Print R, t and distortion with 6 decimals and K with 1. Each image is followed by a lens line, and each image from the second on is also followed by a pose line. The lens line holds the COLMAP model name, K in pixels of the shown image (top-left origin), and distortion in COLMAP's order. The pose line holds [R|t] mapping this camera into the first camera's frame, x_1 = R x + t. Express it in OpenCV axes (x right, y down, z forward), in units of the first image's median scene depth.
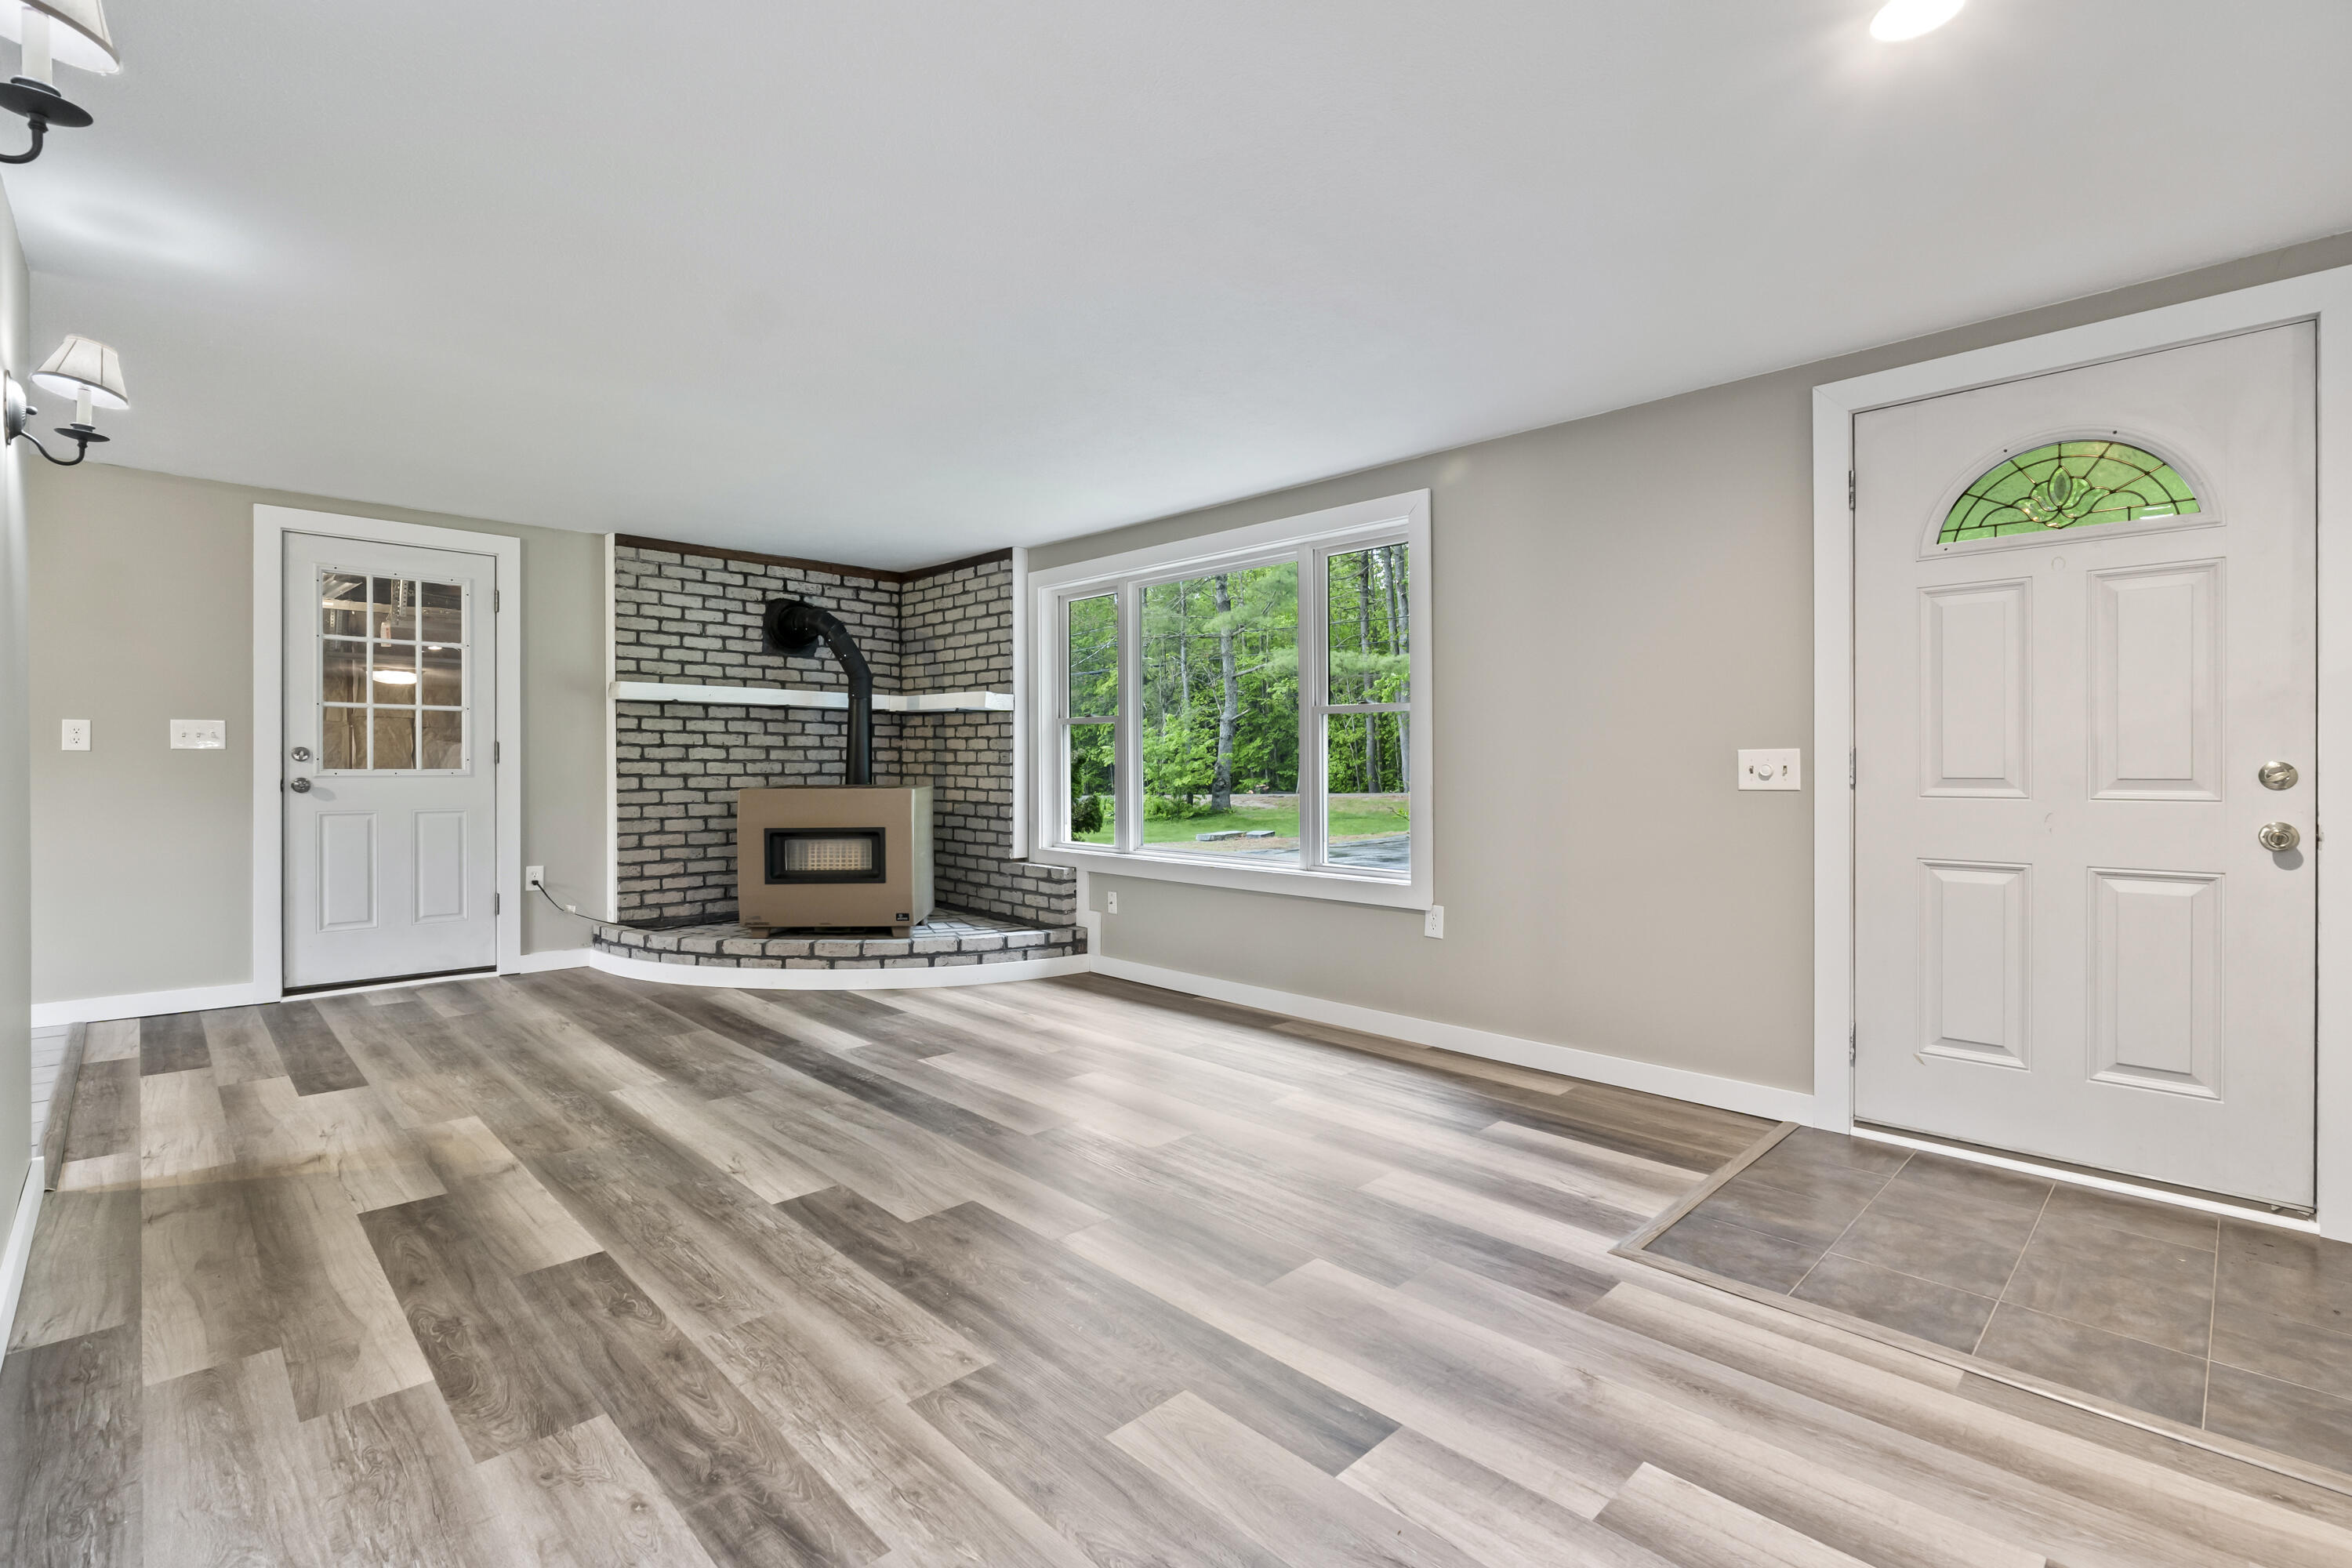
lens RADIAL K [[1064.6, 0, 1177.5], [0, 1064.6, 768.9], [0, 0, 1]] dist [-0.002482, -0.001067]
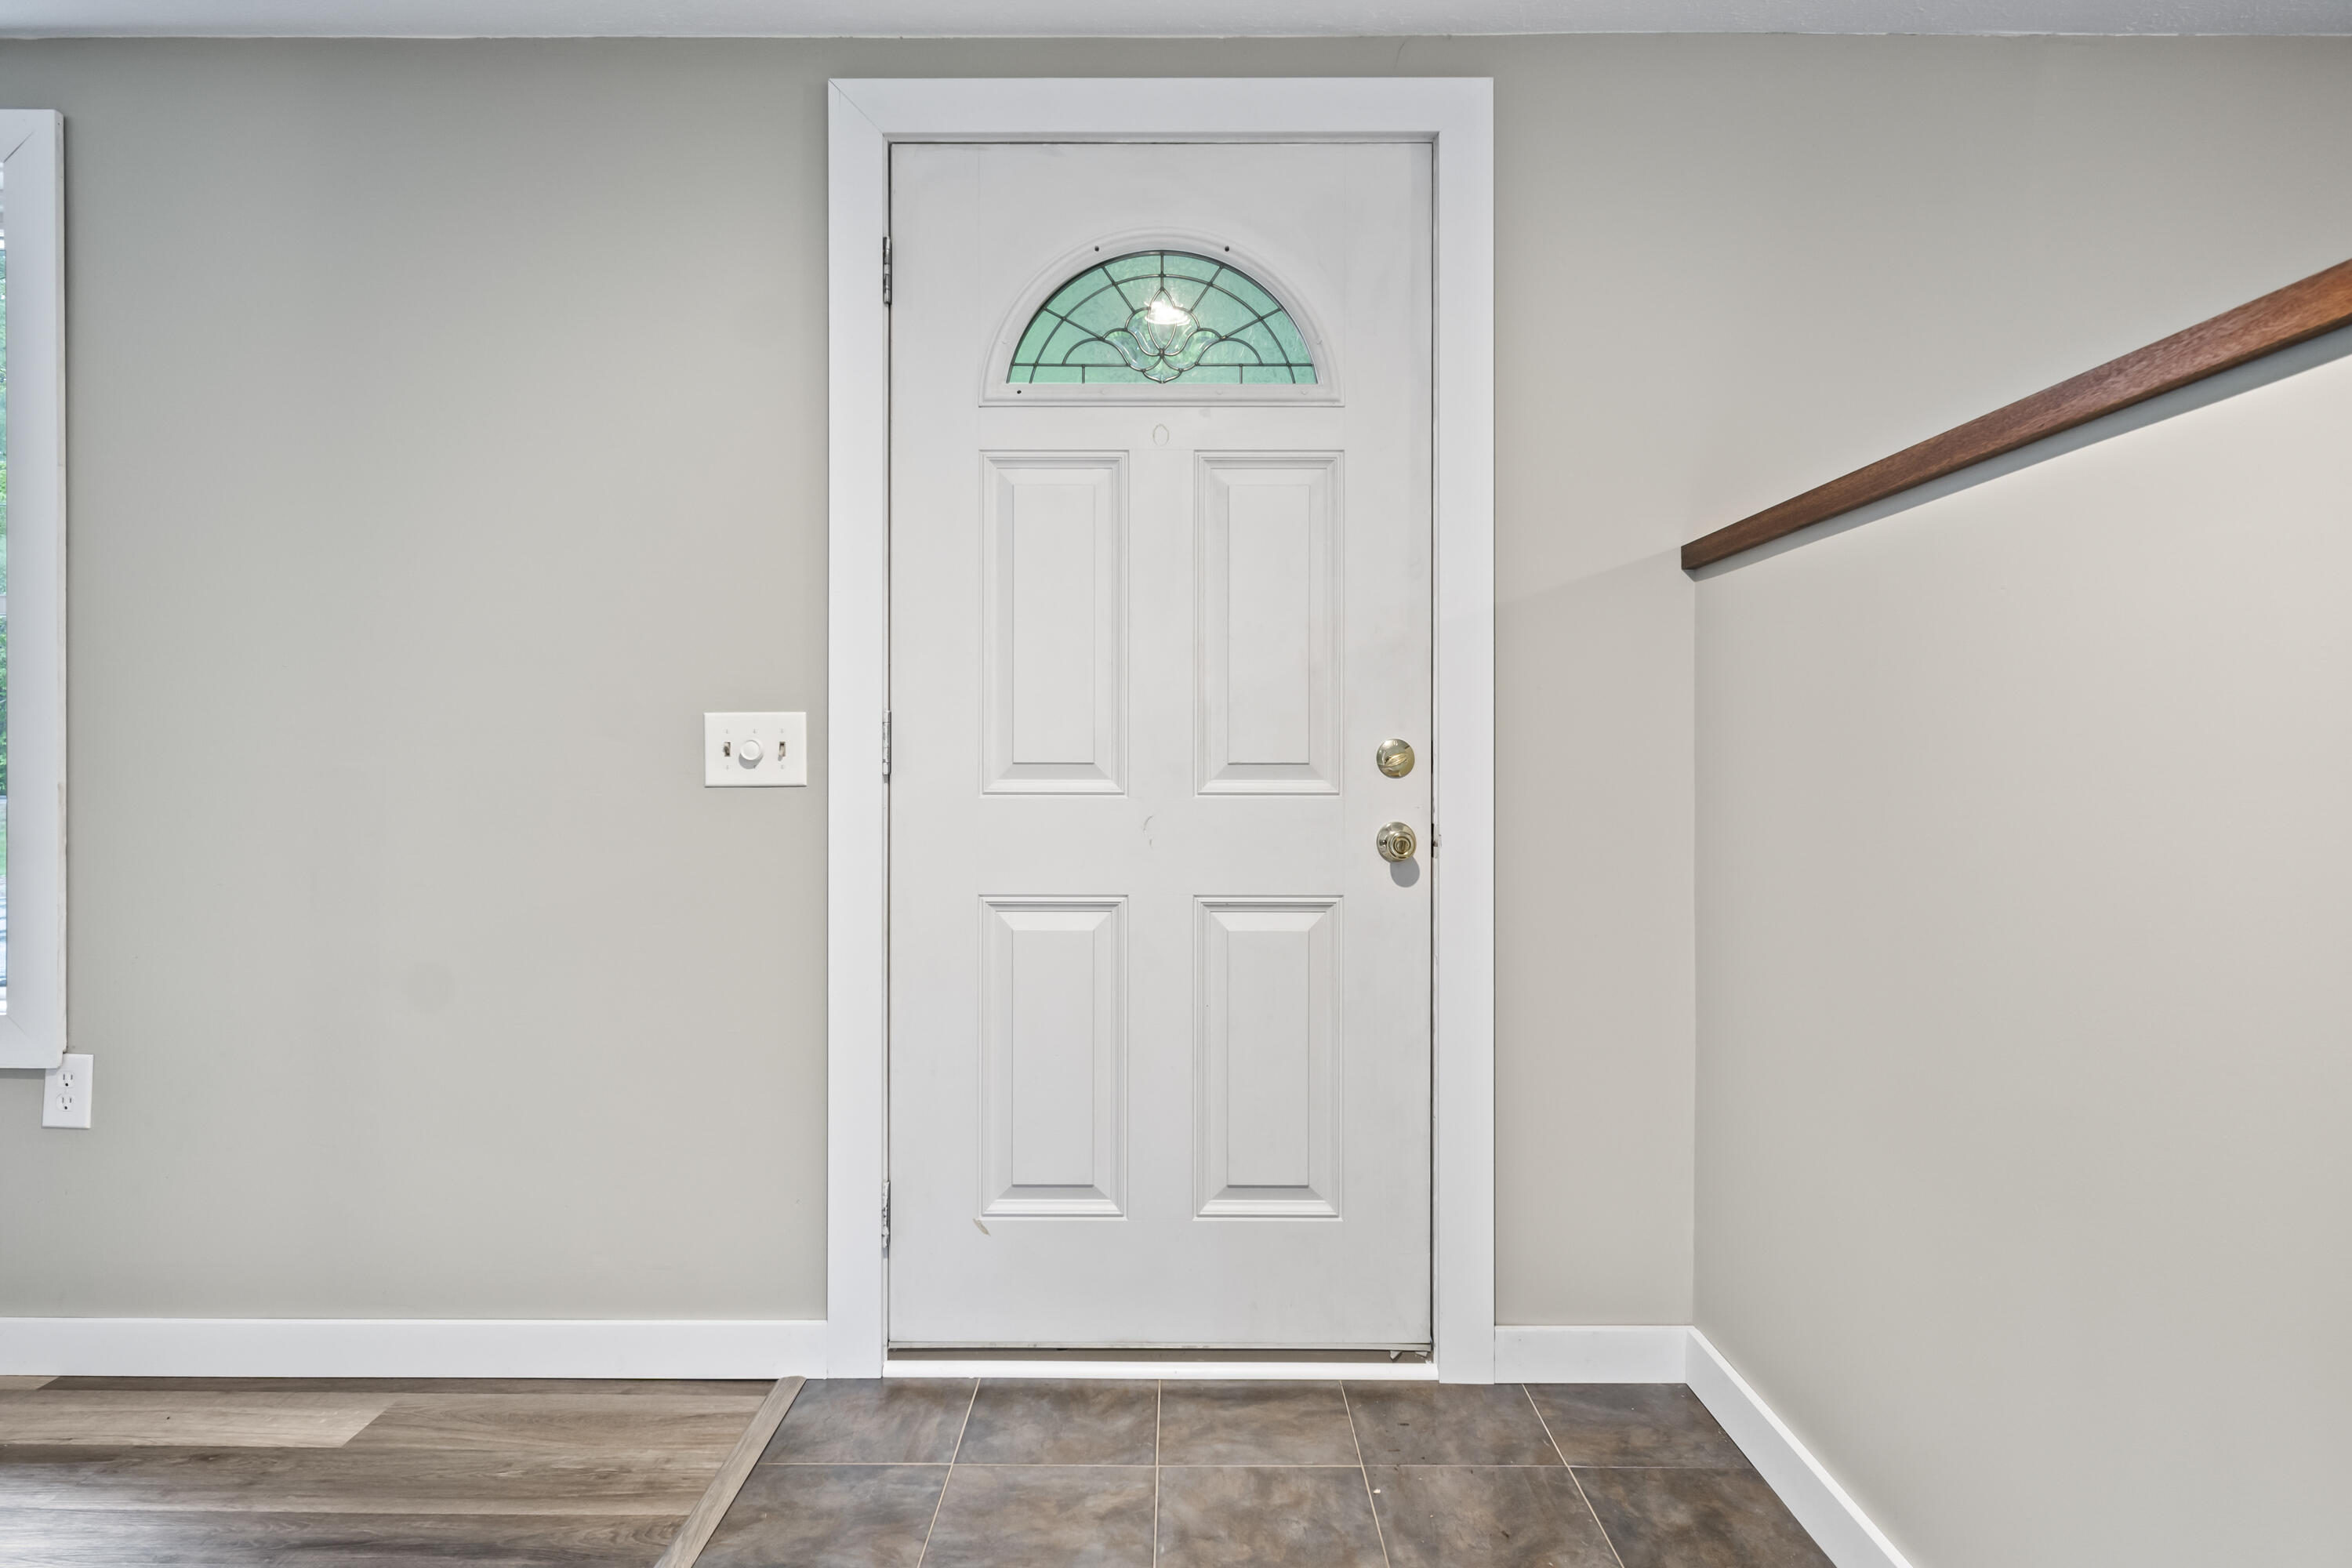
lens RADIAL K [[1396.7, 0, 1179.6], [0, 1396.7, 753.1], [0, 0, 1]] dist [-0.001489, -0.000827]
pose [[0.701415, 0.003871, 0.712742, 0.223879], [-0.000804, 0.999989, -0.004640, 0.006901], [-0.712753, 0.002682, 0.701410, 0.387305]]
